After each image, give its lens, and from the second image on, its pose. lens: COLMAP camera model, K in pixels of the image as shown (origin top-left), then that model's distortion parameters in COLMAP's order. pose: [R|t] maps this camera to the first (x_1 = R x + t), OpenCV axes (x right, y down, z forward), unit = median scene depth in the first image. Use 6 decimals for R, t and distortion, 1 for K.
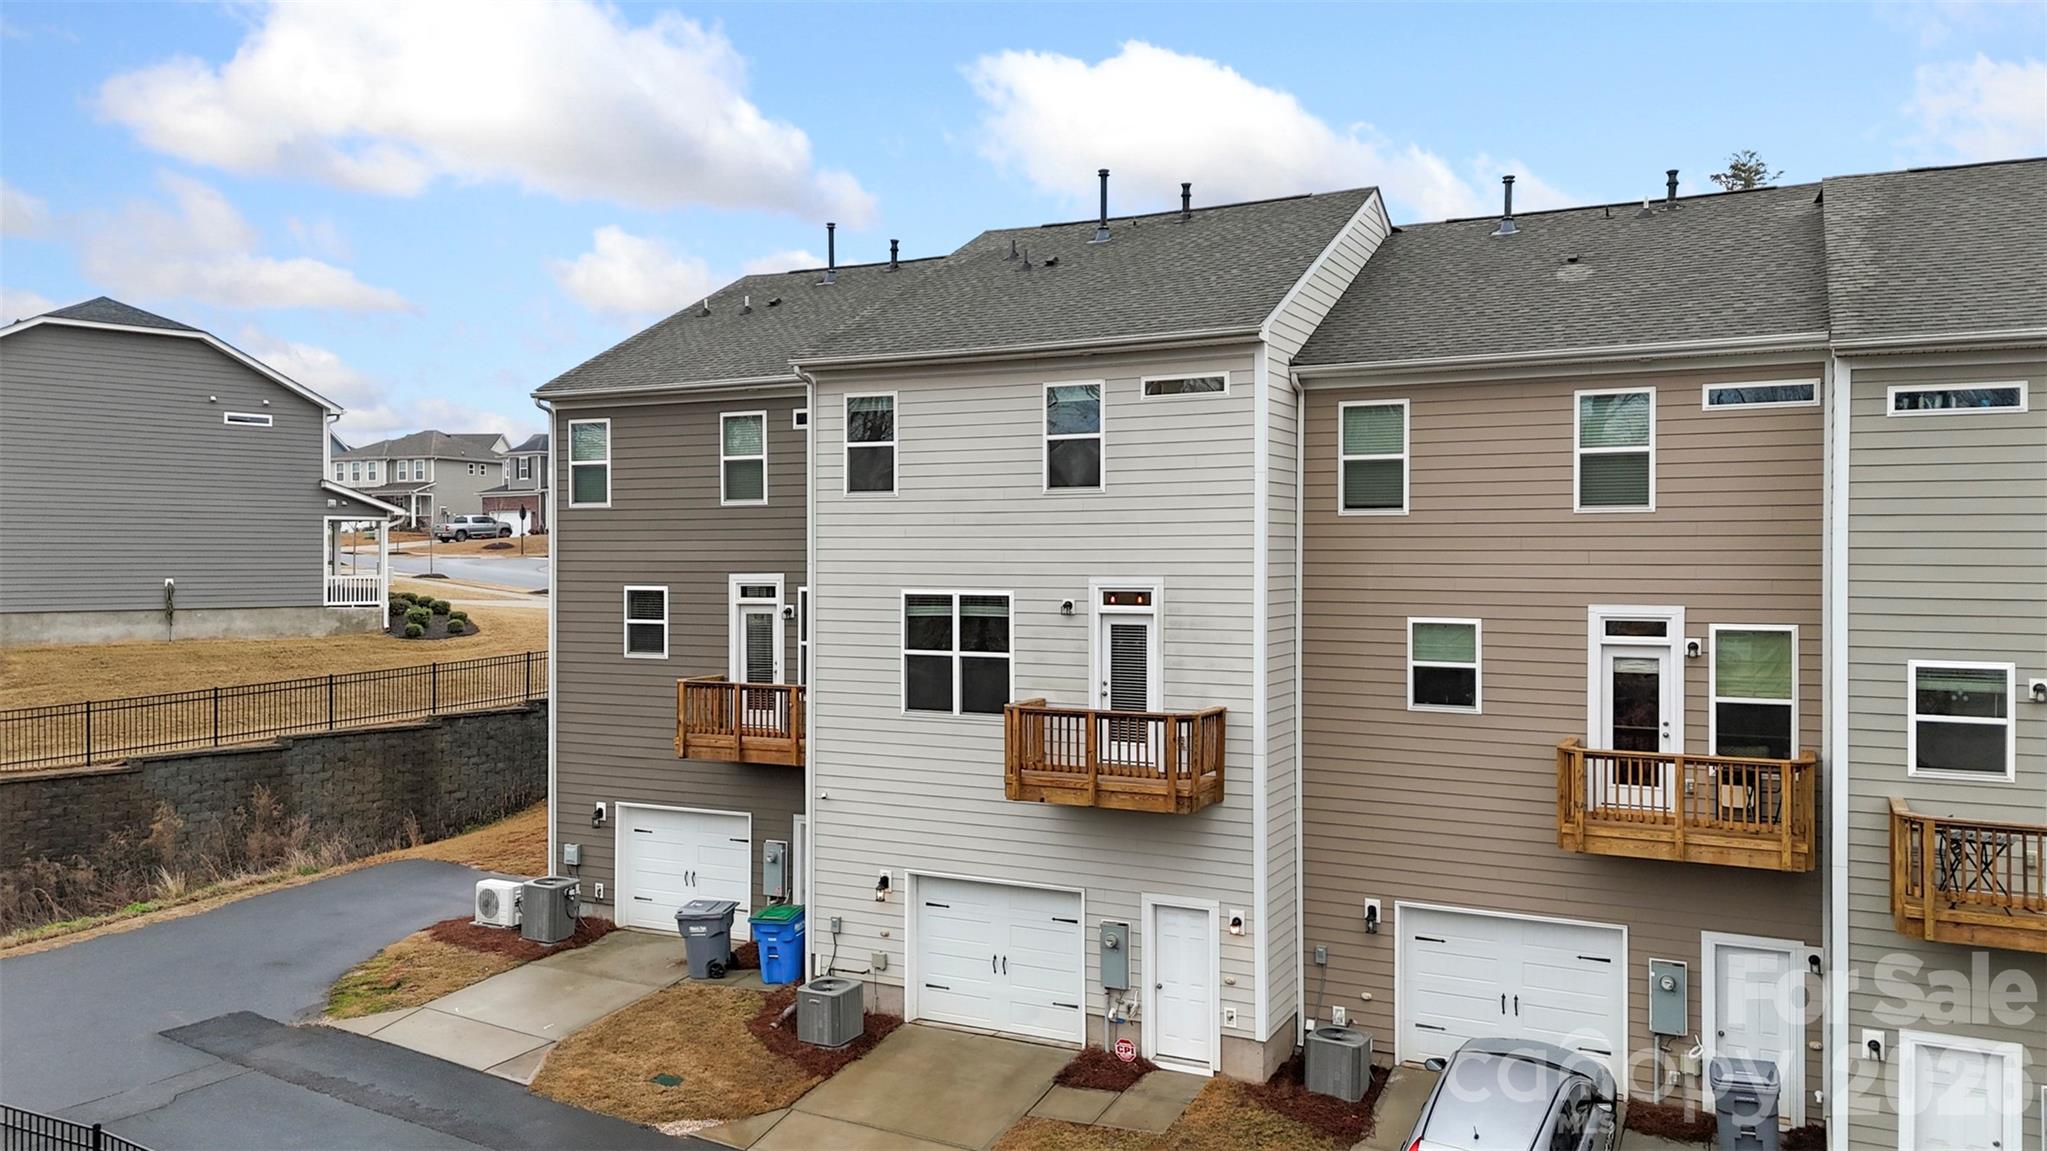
lens RADIAL K [[1503.0, 0, 1030.0], [0, 1503.0, 571.9], [0, 0, 1]] dist [0.063921, -0.037151]
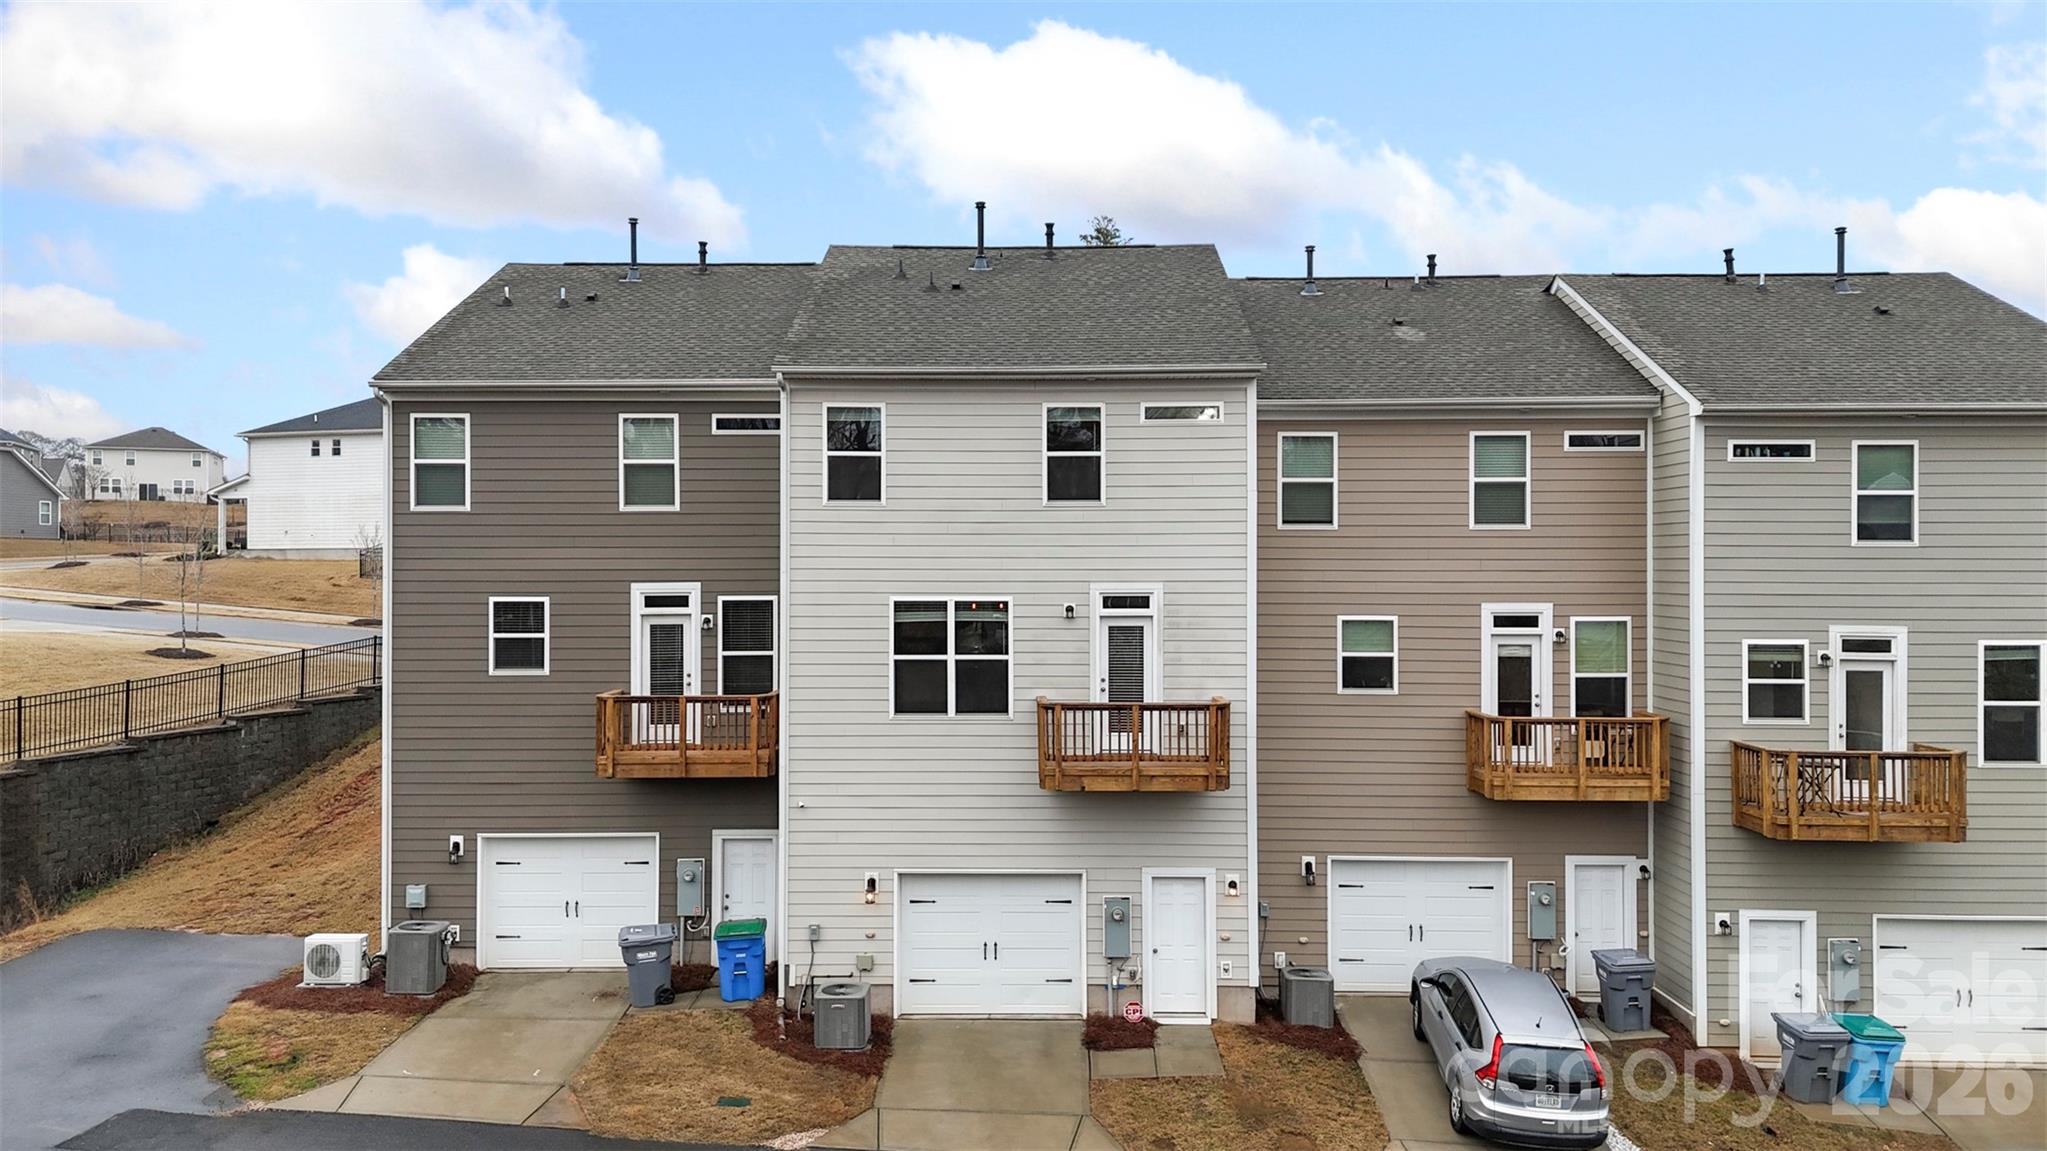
lens RADIAL K [[1503.0, 0, 1025.7], [0, 1503.0, 570.2], [0, 0, 1]] dist [0.063921, -0.037151]
pose [[0.901459, -0.001056, 0.432863, -0.476682], [0.004917, 0.999958, -0.007799, 0.002317], [-0.432836, 0.009158, 0.901426, 0.037415]]
